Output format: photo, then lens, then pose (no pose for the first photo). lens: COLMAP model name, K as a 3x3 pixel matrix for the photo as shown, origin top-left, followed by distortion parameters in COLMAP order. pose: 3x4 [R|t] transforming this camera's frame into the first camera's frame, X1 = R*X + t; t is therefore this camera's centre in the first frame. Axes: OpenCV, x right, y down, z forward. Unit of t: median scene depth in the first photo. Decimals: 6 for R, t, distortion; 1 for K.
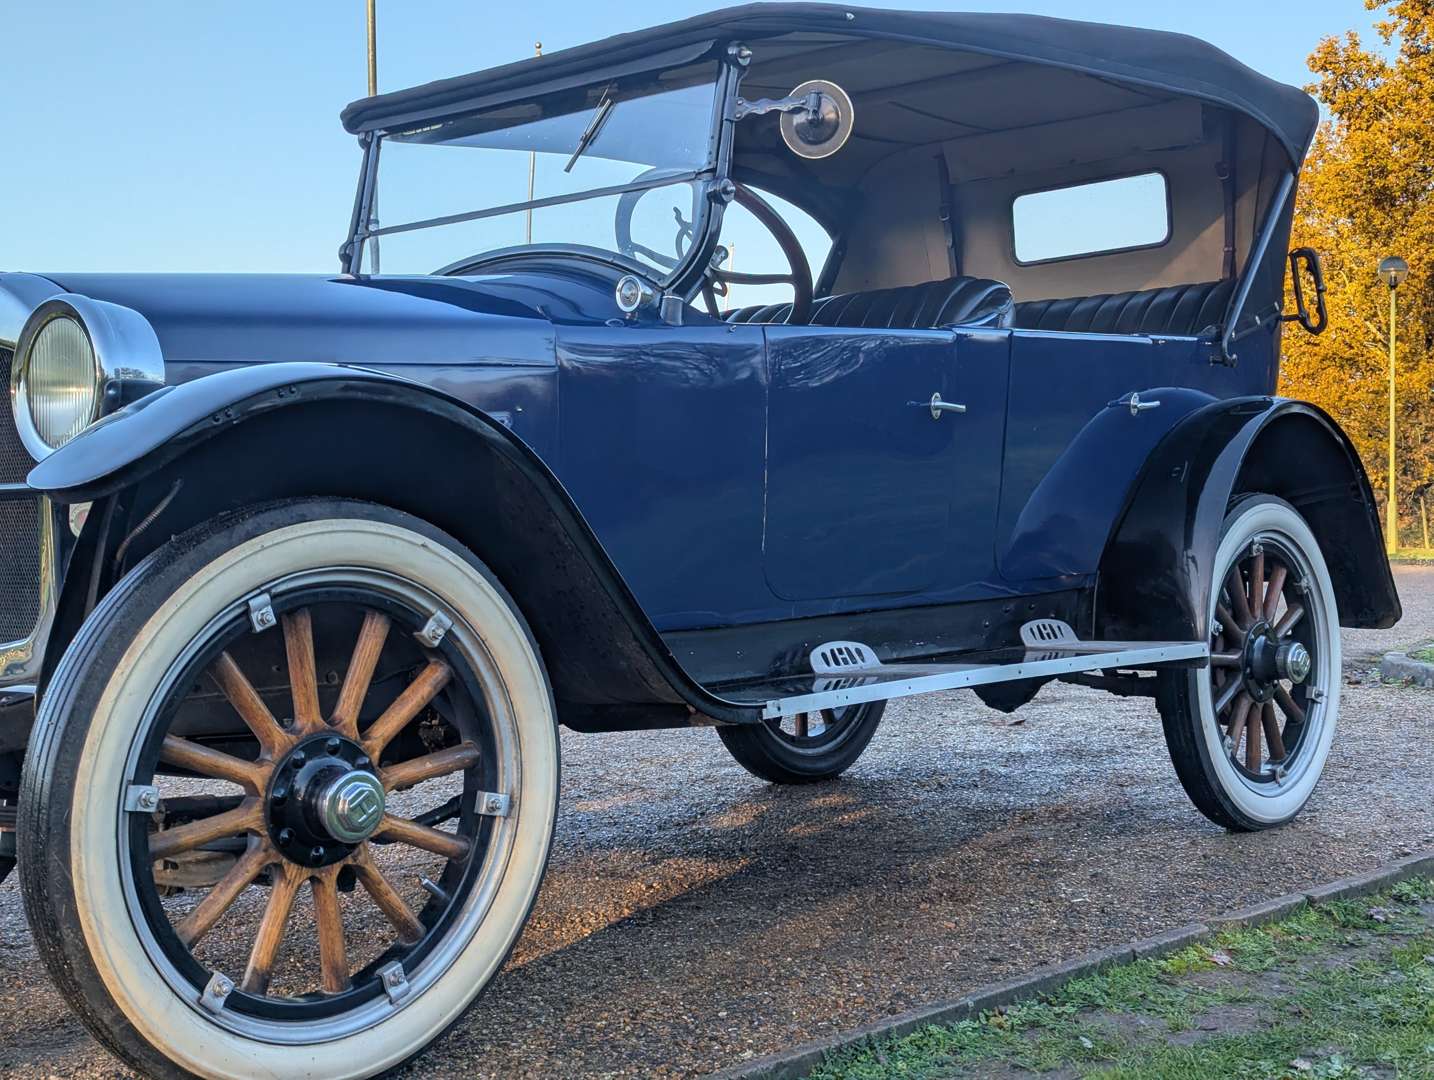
lens RADIAL K [[1982.8, 0, 698.3], [0, 1982.8, 543.6], [0, 0, 1]] dist [0.095334, -0.266956]
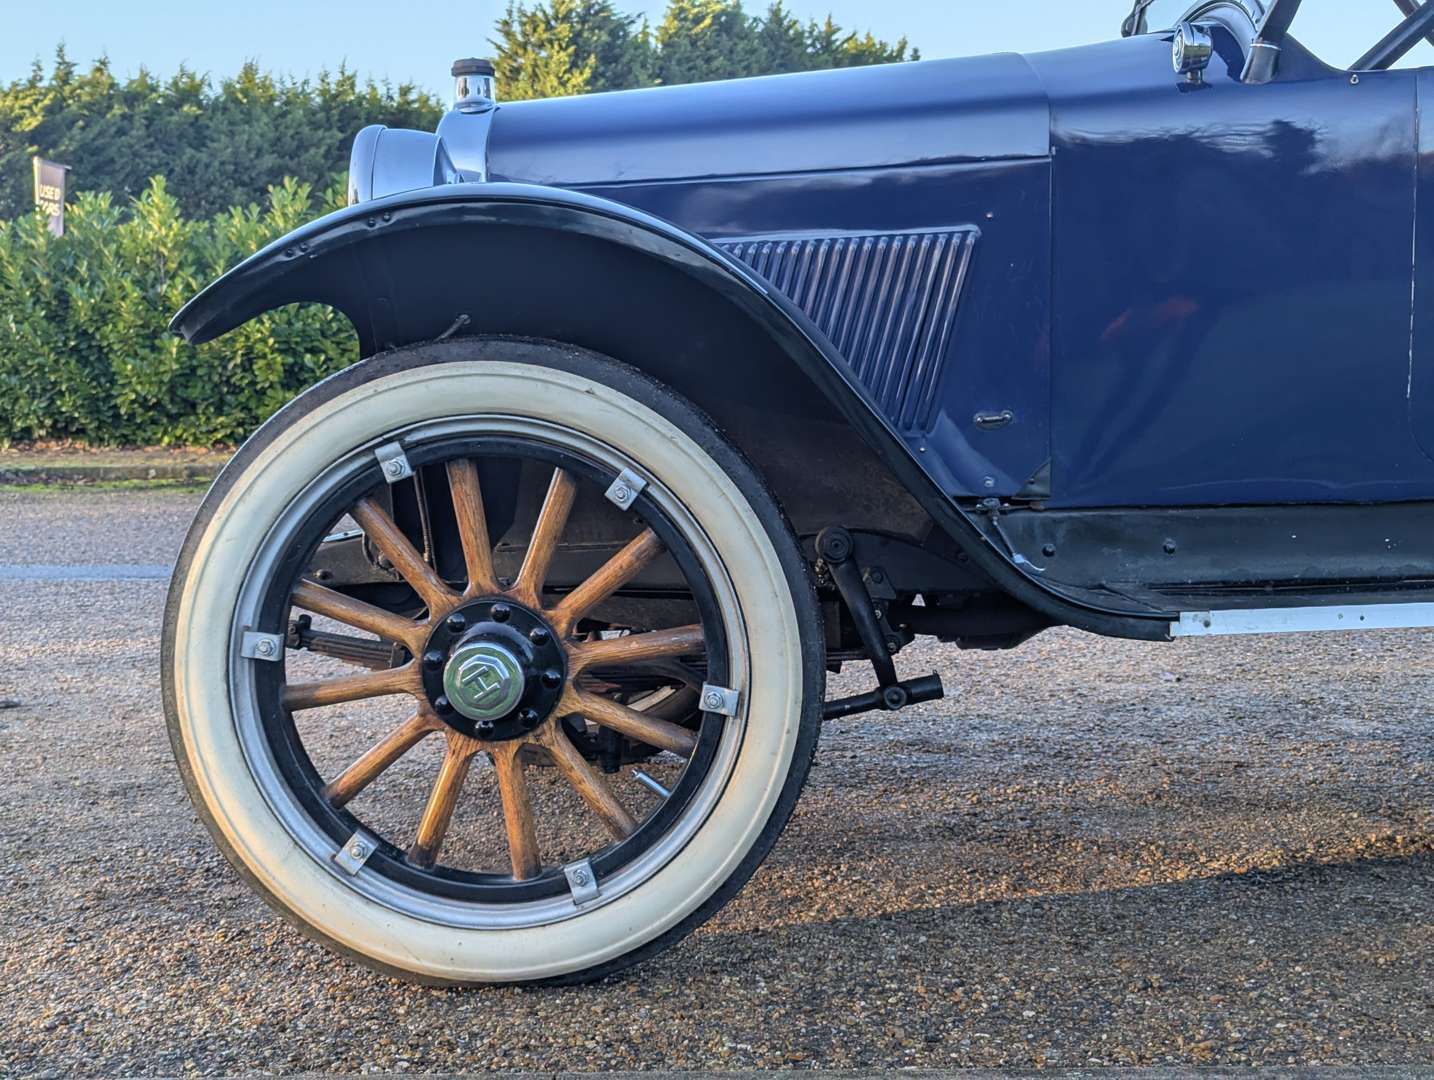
lens RADIAL K [[1987.4, 0, 689.5], [0, 1987.4, 547.1], [0, 0, 1]] dist [0.094354, -0.232420]
pose [[0.666065, 0.073368, -0.742277, 0.507092], [-0.003911, 0.995480, 0.094886, -0.013148], [0.745883, -0.060297, 0.663342, 0.433738]]
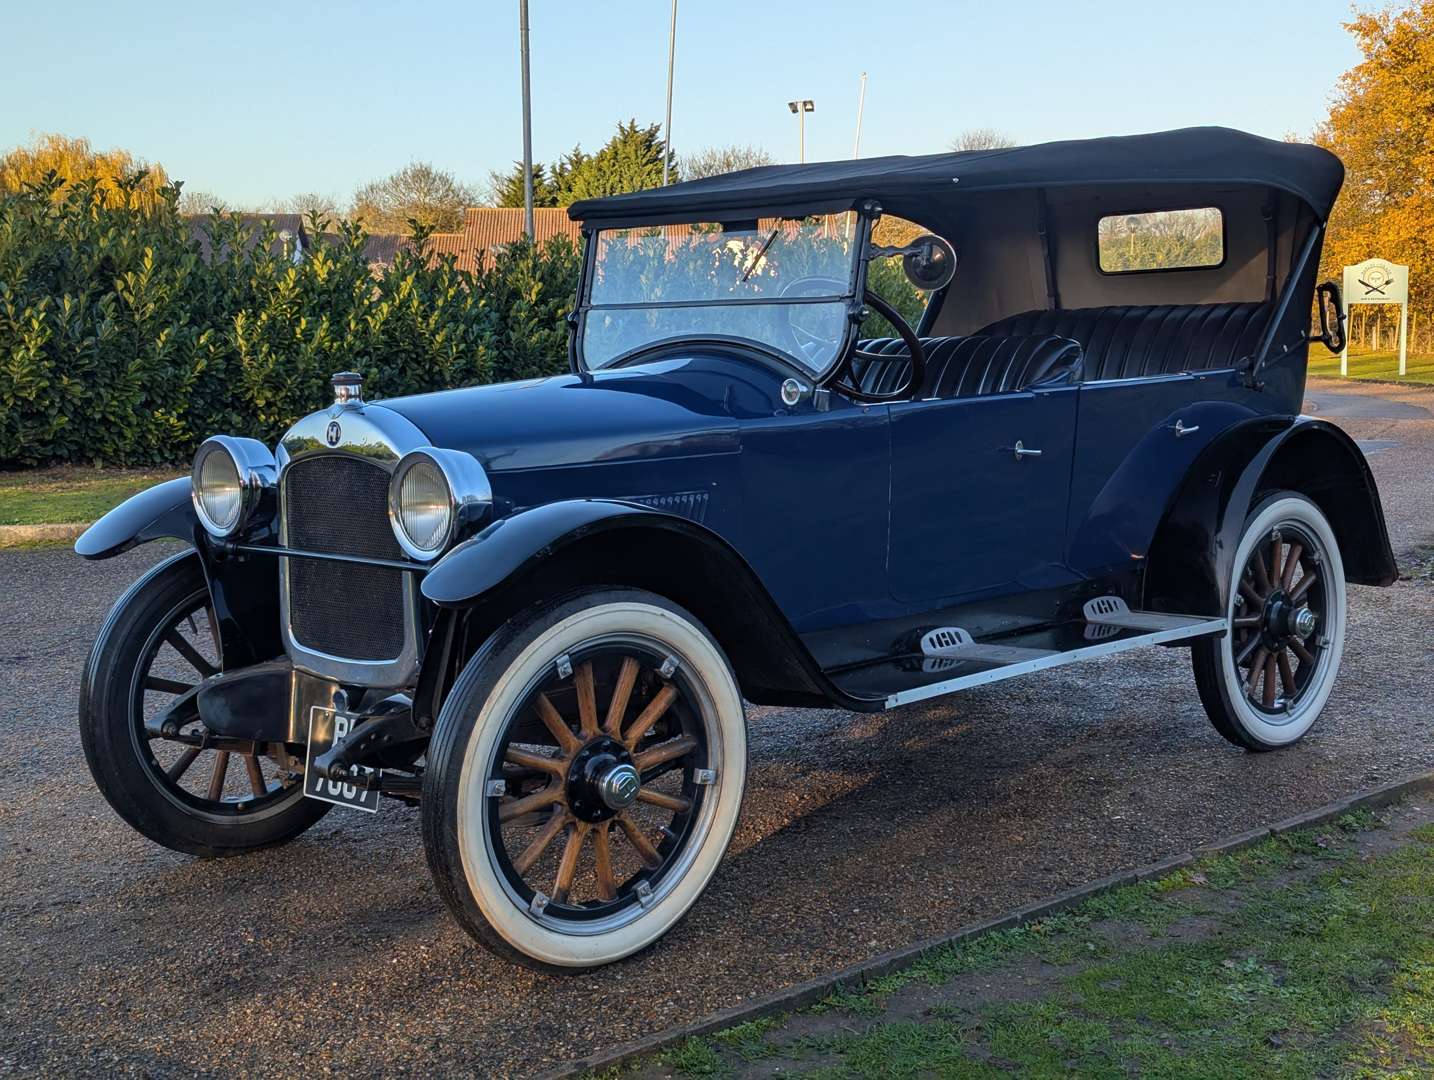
lens RADIAL K [[1982.8, 0, 698.3], [0, 1982.8, 543.6], [0, 0, 1]] dist [0.095334, -0.266956]
pose [[0.997923, 0.006267, -0.064109, -0.012645], [0.000409, 0.994619, 0.103596, -0.200553], [0.064413, -0.103407, 0.992551, -0.477699]]
